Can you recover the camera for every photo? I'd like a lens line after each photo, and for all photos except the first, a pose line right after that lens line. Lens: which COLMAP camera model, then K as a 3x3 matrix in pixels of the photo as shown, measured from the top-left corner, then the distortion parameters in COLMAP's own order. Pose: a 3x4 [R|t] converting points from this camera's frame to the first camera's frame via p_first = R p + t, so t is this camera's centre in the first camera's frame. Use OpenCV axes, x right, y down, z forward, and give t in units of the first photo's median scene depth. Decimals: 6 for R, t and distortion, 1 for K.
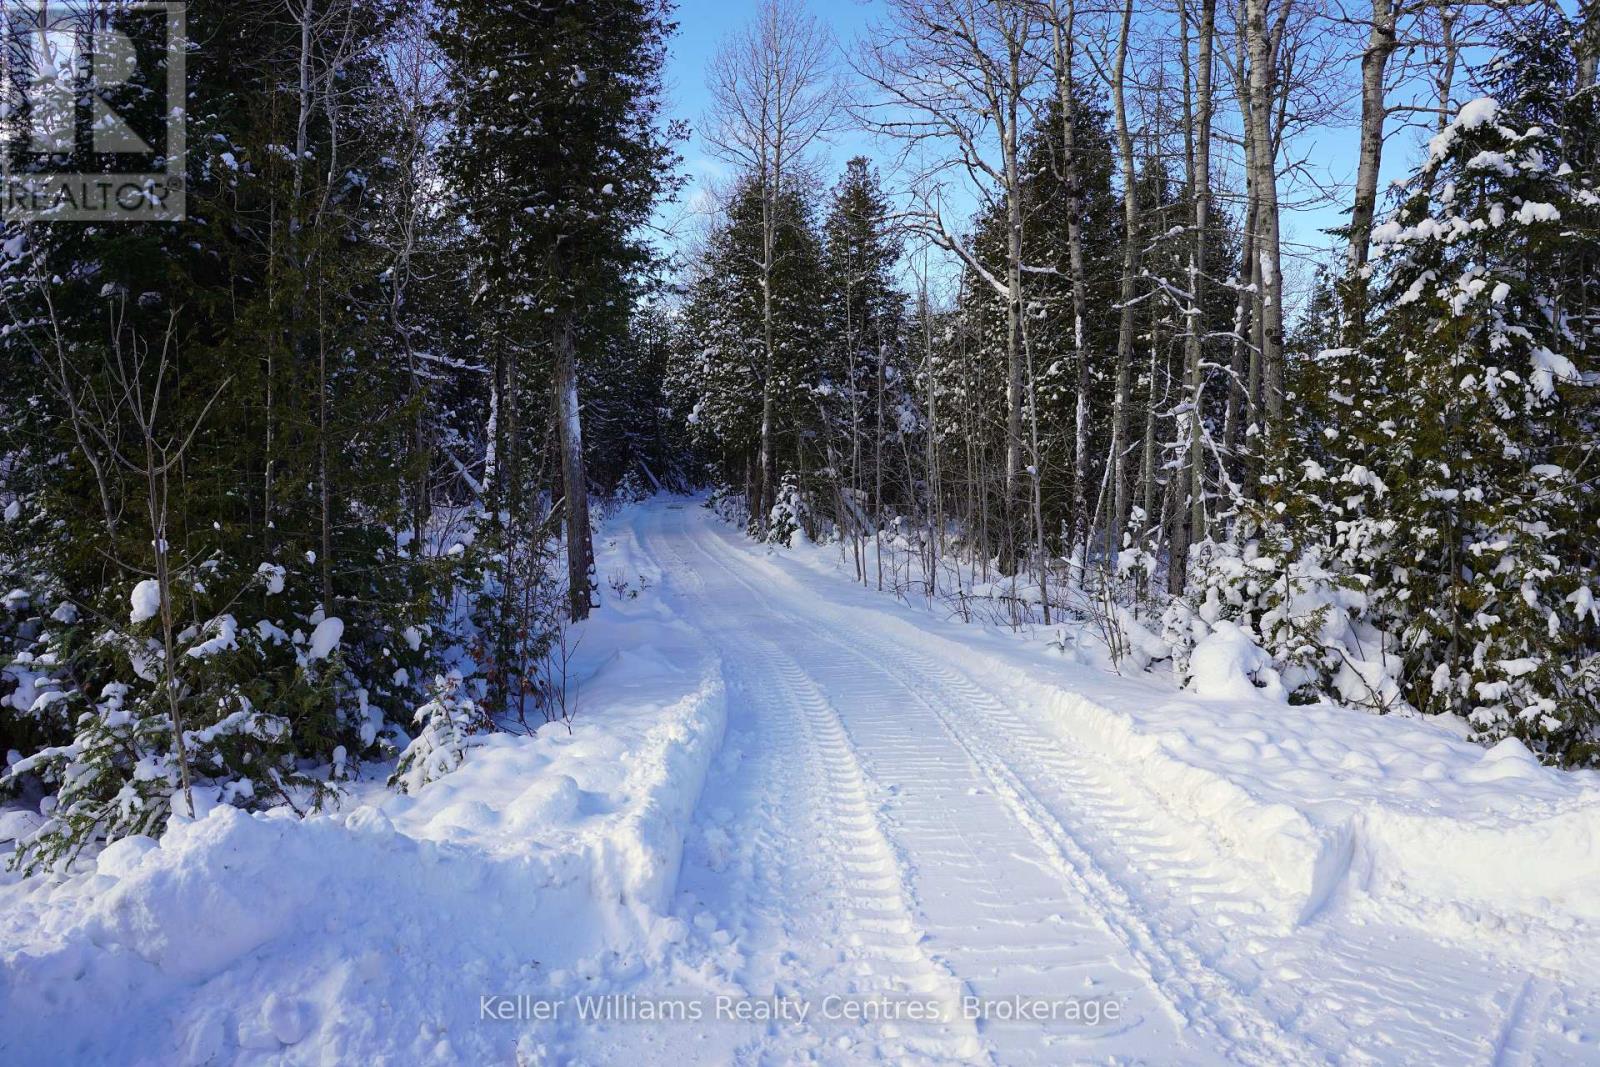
lens RADIAL K [[931.9, 0, 793.9], [0, 931.9, 530.7], [0, 0, 1]] dist [-0.145530, 0.034556]
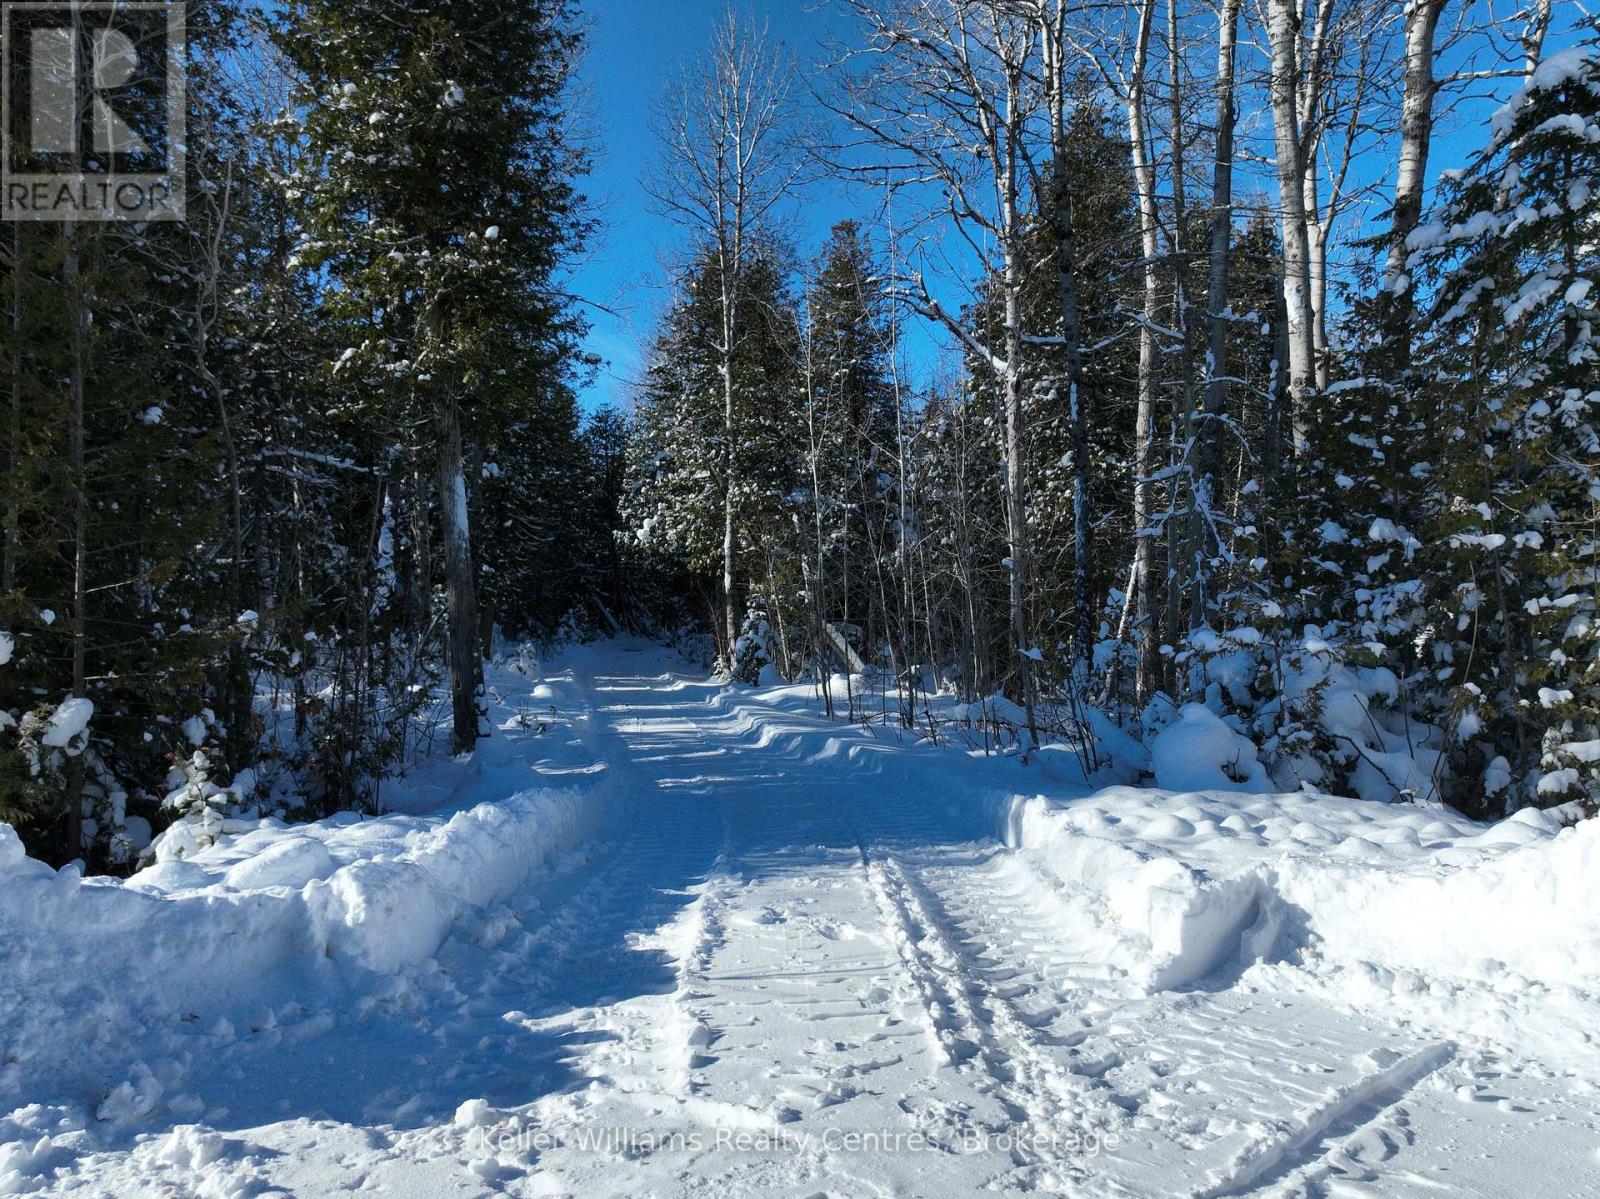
lens RADIAL K [[1137.1, 0, 792.9], [0, 1137.1, 593.4], [0, 0, 1]] dist [-0.003190, 0.023517]
pose [[0.999909, -0.013272, -0.002571, 0.092223], [0.013006, 0.996313, -0.084807, 0.064747], [0.003687, 0.084766, 0.996394, -0.025856]]
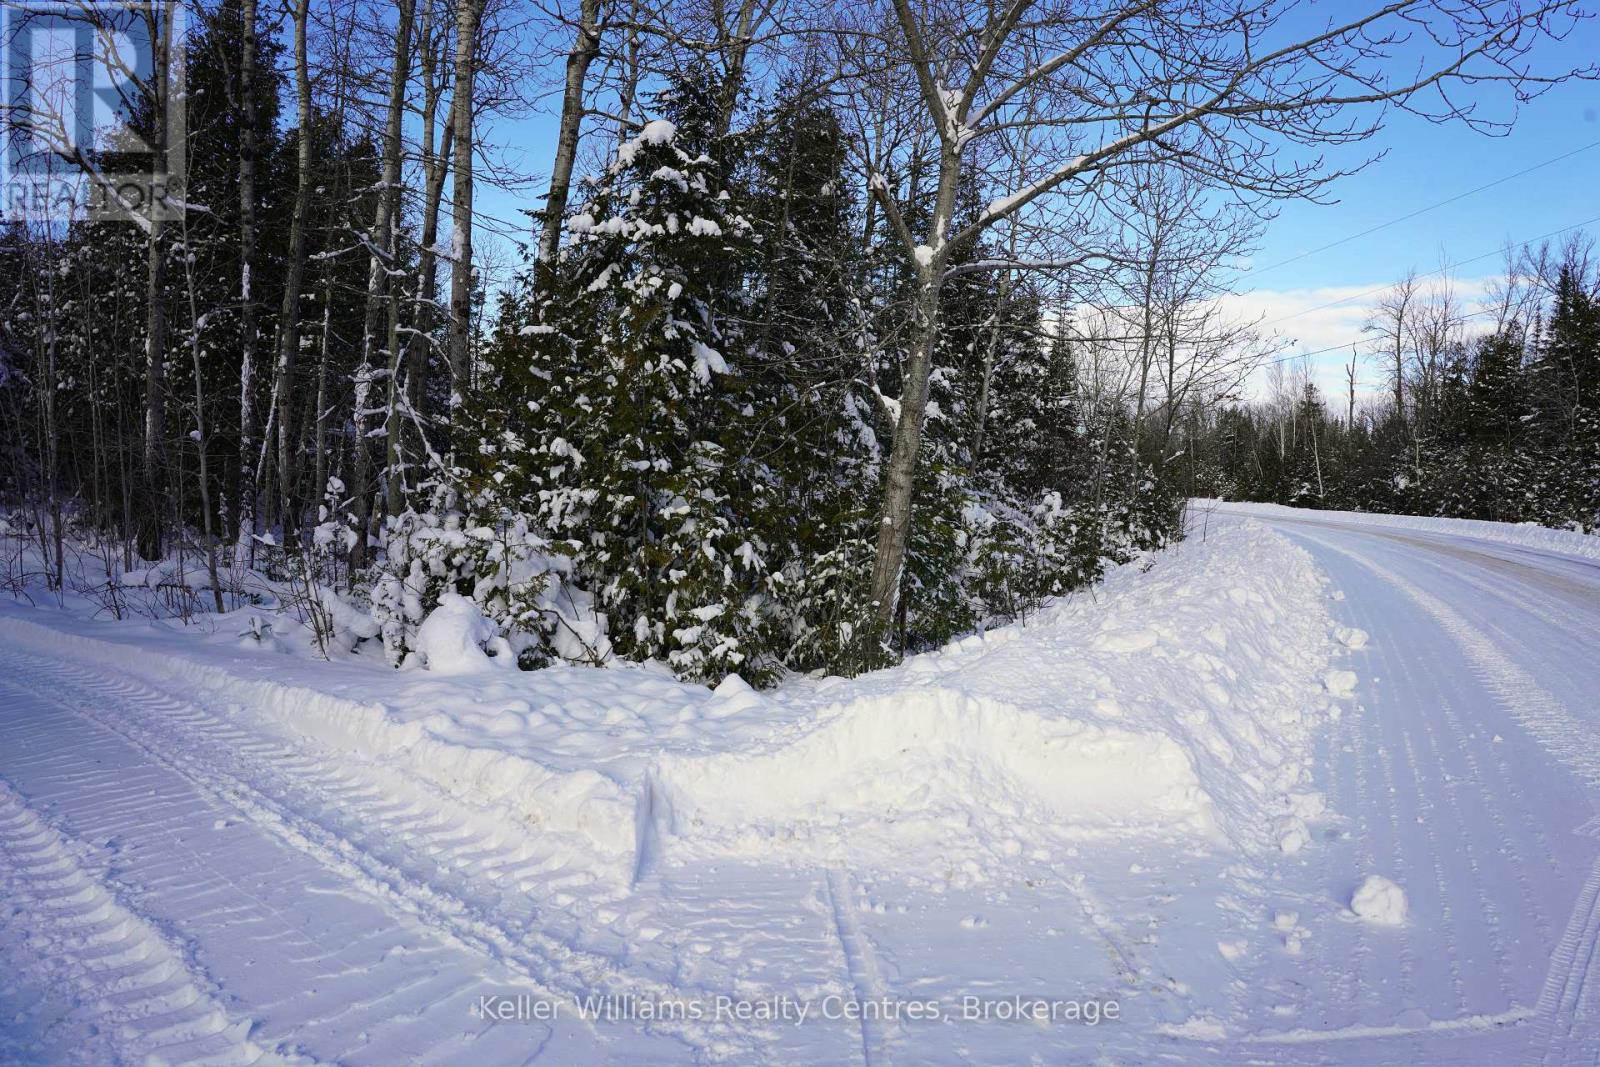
lens RADIAL K [[931.9, 0, 806.4], [0, 931.9, 531.7], [0, 0, 1]] dist [-0.145530, 0.034556]
pose [[0.619670, -0.039515, 0.783867, -0.043357], [0.013662, 0.999124, 0.039565, -0.000404], [-0.784744, -0.013808, 0.619666, 0.064819]]
